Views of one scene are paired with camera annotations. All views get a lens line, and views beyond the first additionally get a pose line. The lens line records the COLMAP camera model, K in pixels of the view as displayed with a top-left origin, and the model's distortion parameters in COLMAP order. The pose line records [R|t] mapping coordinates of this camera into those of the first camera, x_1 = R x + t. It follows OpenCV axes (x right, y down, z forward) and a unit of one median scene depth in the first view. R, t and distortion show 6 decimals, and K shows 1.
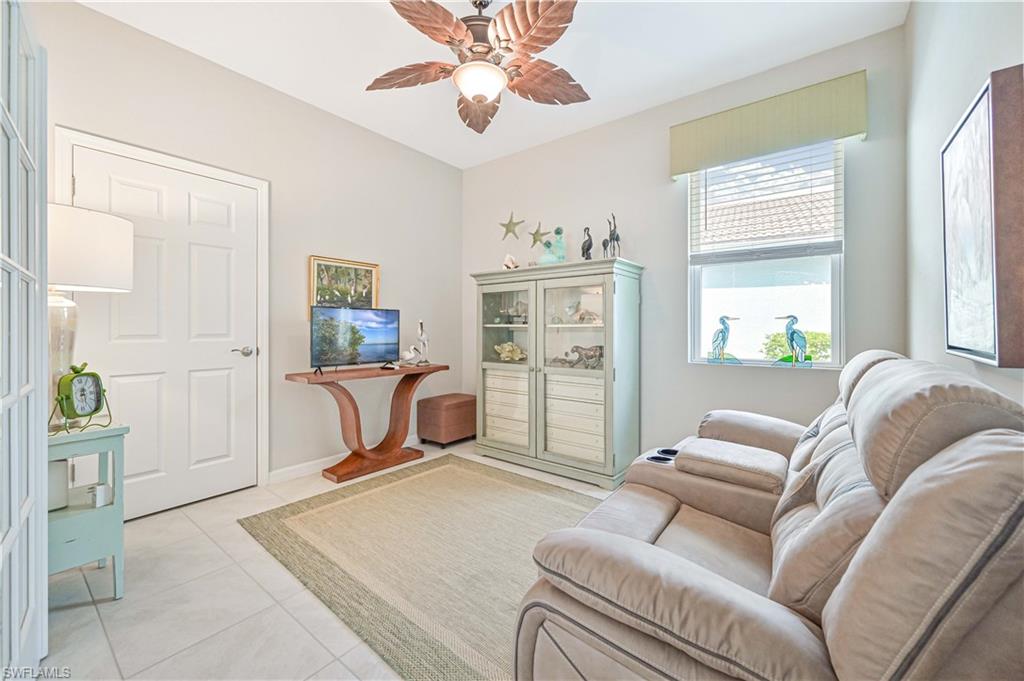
lens RADIAL K [[411.0, 0, 512.6], [0, 411.0, 327.8], [0, 0, 1]] dist [0.000063, 0.000018]
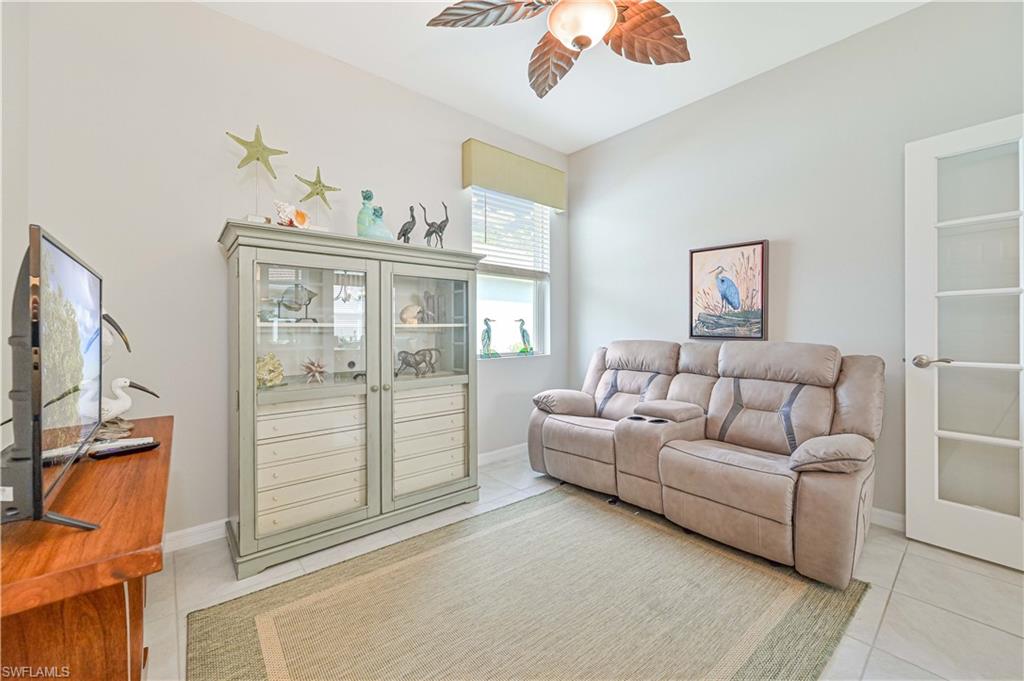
lens RADIAL K [[411.0, 0, 512.6], [0, 411.0, 327.8], [0, 0, 1]] dist [0.000063, 0.000018]
pose [[0.187807, -0.000286, 0.982206, -0.619339], [0.002518, 0.999997, -0.000190, -0.000526], [-0.982203, 0.002509, 0.187807, 0.681529]]
